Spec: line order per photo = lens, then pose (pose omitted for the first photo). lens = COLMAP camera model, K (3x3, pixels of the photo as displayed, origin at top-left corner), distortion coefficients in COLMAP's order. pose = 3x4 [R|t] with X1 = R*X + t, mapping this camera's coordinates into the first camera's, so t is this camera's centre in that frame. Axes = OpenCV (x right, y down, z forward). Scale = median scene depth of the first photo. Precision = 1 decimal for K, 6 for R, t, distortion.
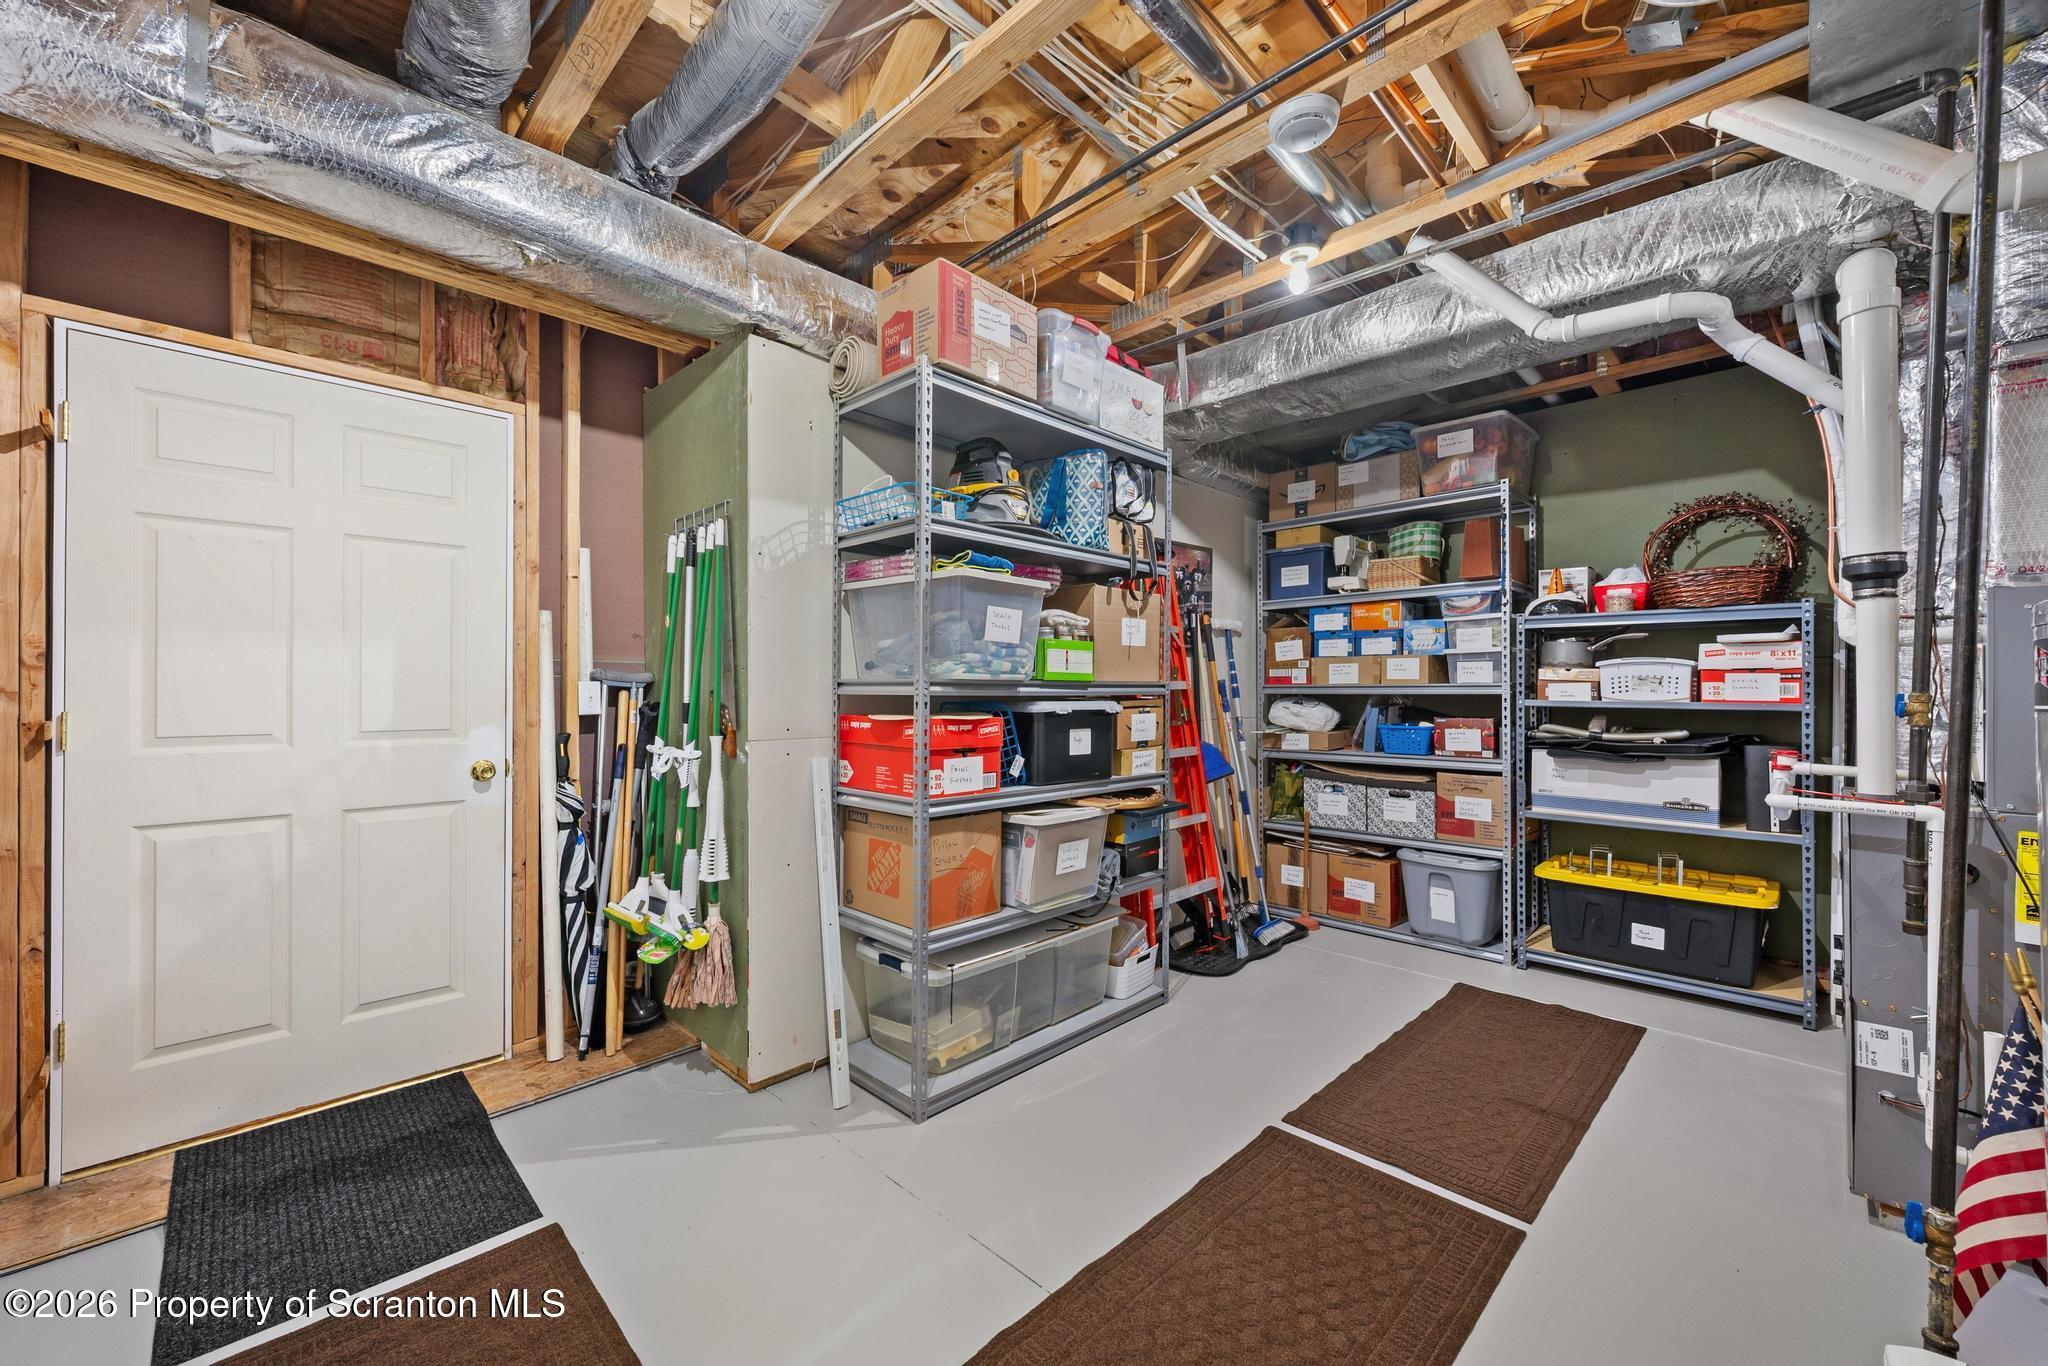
lens RADIAL K [[809.0, 0, 1032.4], [0, 809.0, 685.8], [0, 0, 1]] dist [0.001117, -0.000001]
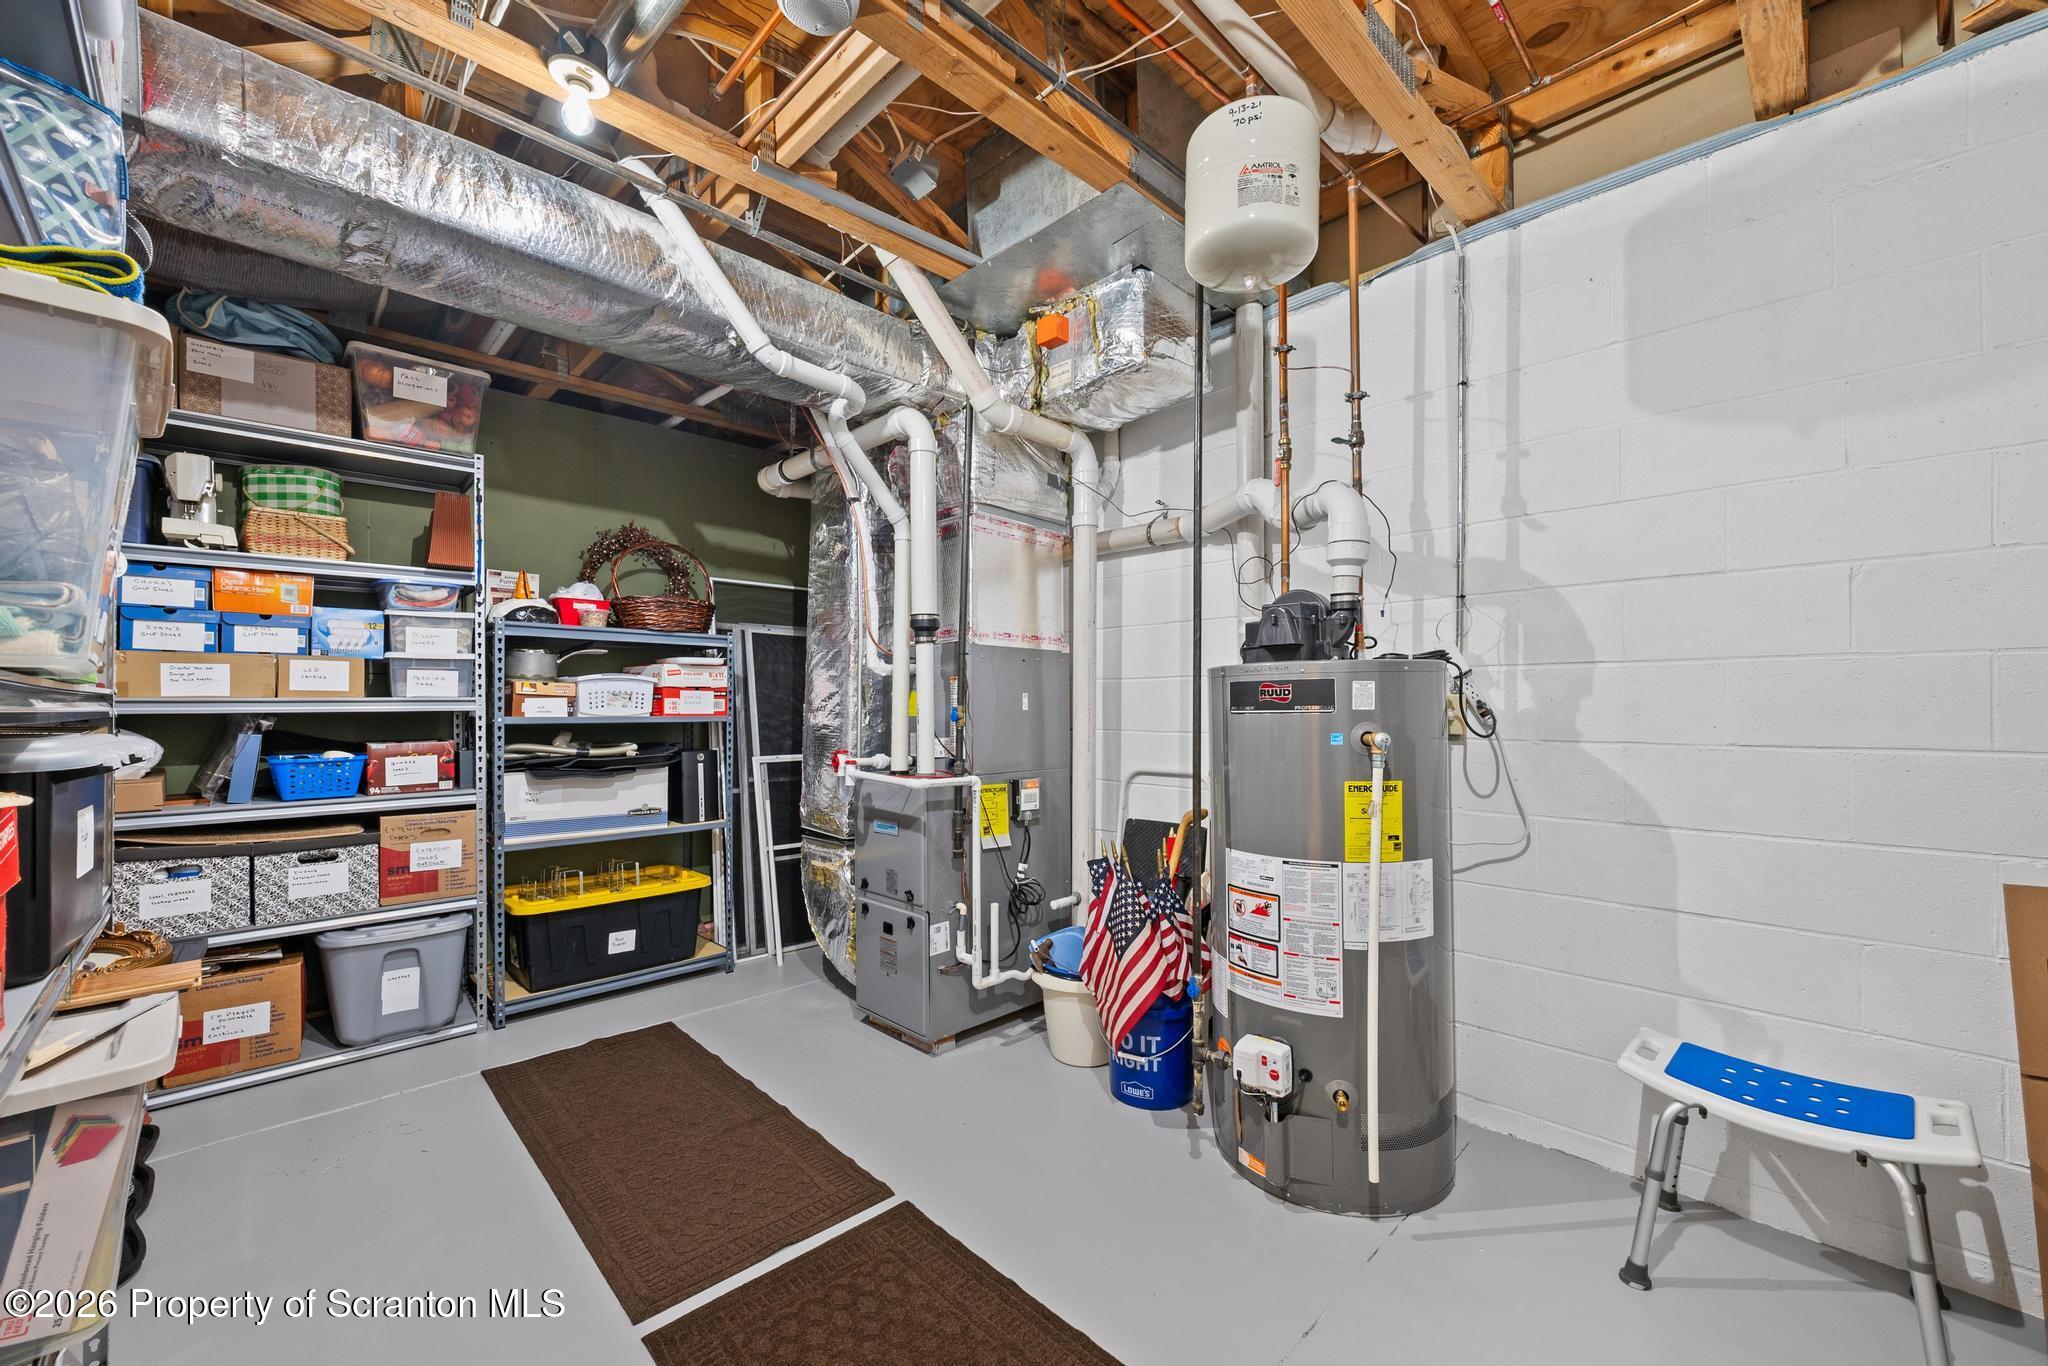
lens RADIAL K [[809.0, 0, 1032.3], [0, 809.0, 703.1], [0, 0, 1]] dist [0.001117, -0.000001]
pose [[0.017807, -0.000806, 0.999841, -0.246703], [-0.002012, 0.999998, 0.000842, 0.000628], [-0.999839, -0.002027, 0.017806, 0.413968]]
